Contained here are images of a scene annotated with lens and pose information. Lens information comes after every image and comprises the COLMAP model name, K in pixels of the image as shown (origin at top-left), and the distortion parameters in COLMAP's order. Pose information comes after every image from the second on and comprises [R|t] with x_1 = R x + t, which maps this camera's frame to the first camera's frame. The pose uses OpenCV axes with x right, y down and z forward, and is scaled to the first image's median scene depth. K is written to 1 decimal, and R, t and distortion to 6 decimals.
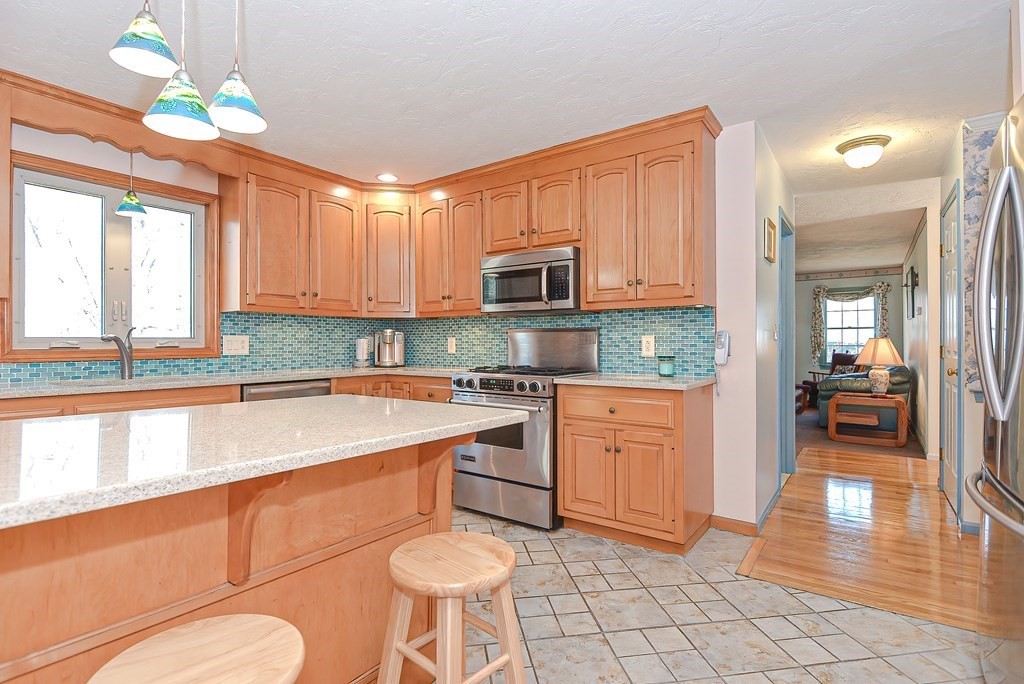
lens RADIAL K [[498.9, 0, 501.2], [0, 498.9, 332.7], [0, 0, 1]] dist [0.003612, -0.010245]
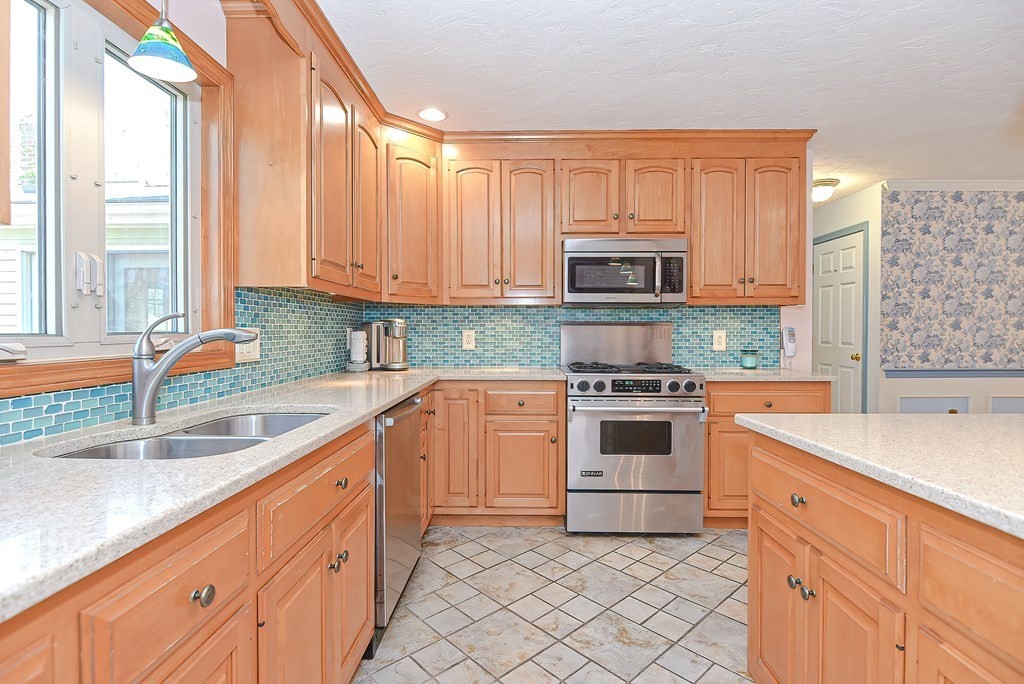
lens RADIAL K [[492.7, 0, 511.0], [0, 492.7, 330.4], [0, 0, 1]] dist [-0.011056, -0.000219]
pose [[0.820947, 0.002590, 0.570999, -0.667951], [-0.014180, 0.999774, 0.015852, -0.004940], [-0.570829, -0.021110, 0.820798, 0.398673]]
